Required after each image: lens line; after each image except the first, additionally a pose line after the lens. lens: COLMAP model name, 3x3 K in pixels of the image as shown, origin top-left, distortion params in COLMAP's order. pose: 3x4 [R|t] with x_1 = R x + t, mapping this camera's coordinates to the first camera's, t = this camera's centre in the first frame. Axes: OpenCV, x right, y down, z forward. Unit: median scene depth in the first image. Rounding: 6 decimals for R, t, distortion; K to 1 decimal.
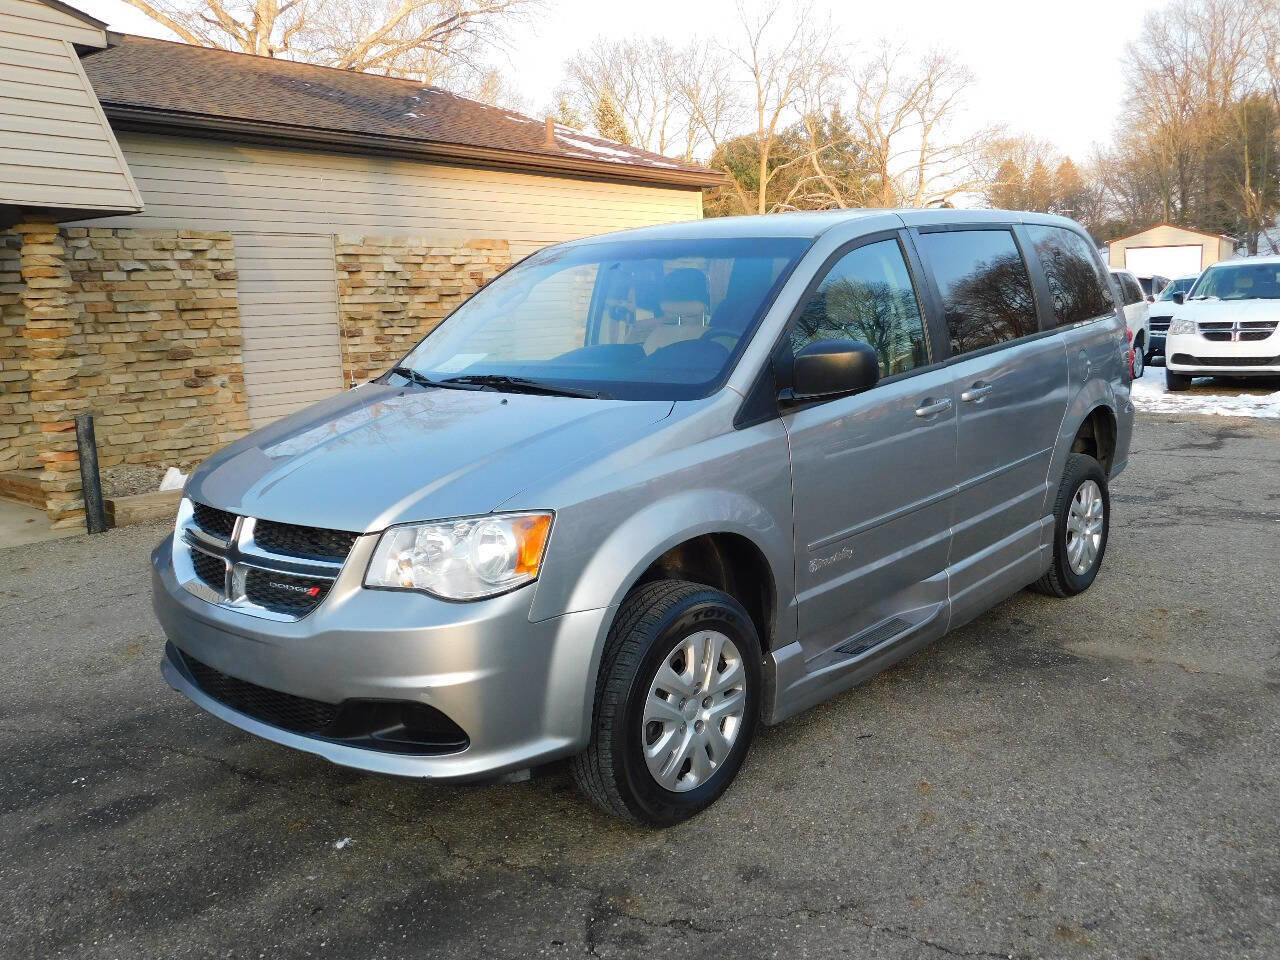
lens RADIAL K [[1129.2, 0, 640.0], [0, 1129.2, 480.0], [0, 0, 1]] dist [-0.011143, 0.007694]
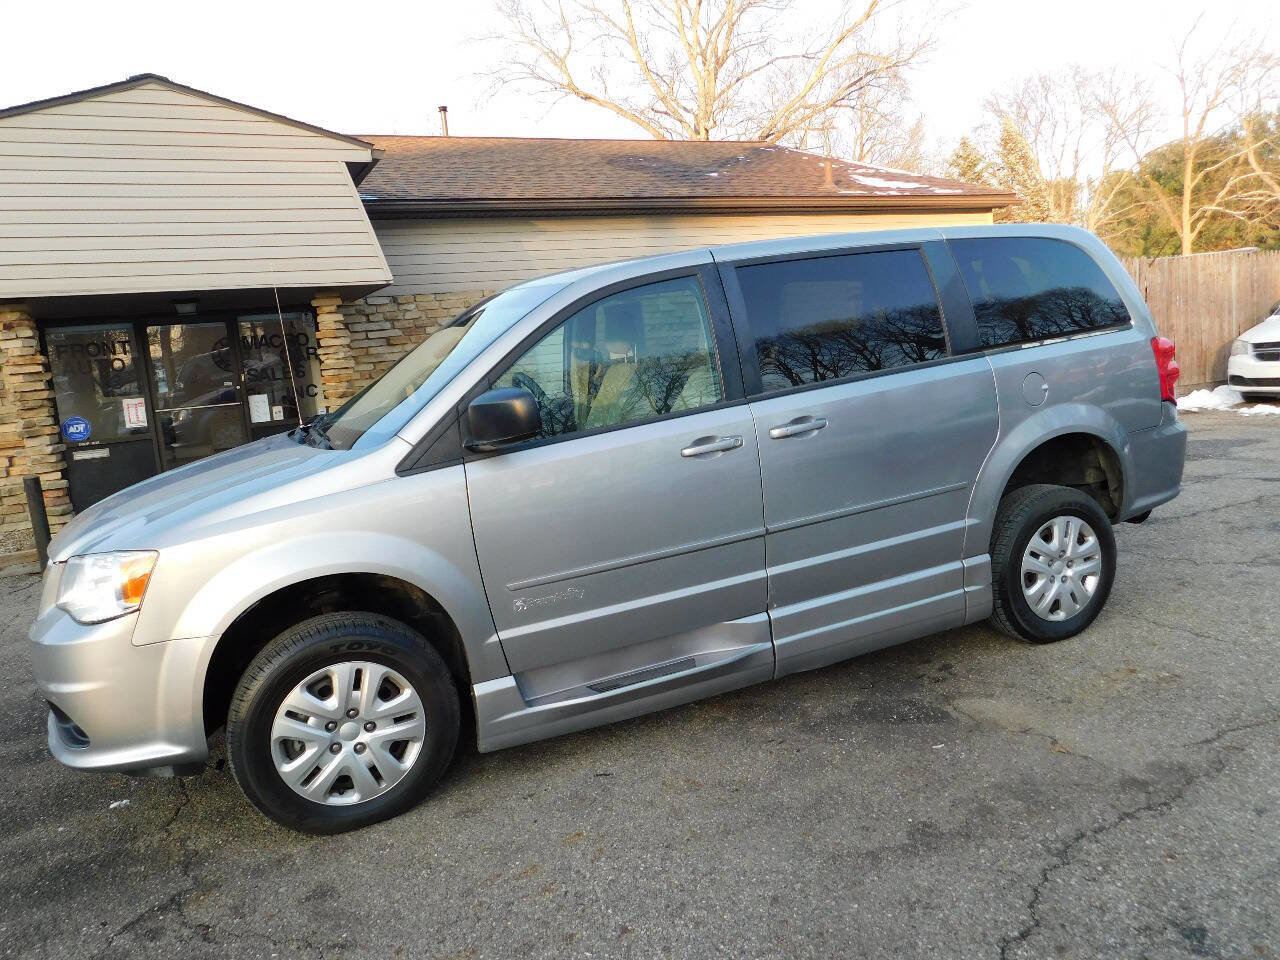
lens RADIAL K [[955.4, 0, 640.0], [0, 955.4, 480.0], [0, 0, 1]] dist [-0.003705, 0.009555]
pose [[0.903676, 0.012876, -0.428023, 0.403928], [-0.010464, 0.999913, 0.007988, -0.030028], [0.428089, -0.002740, 0.903733, 0.163908]]
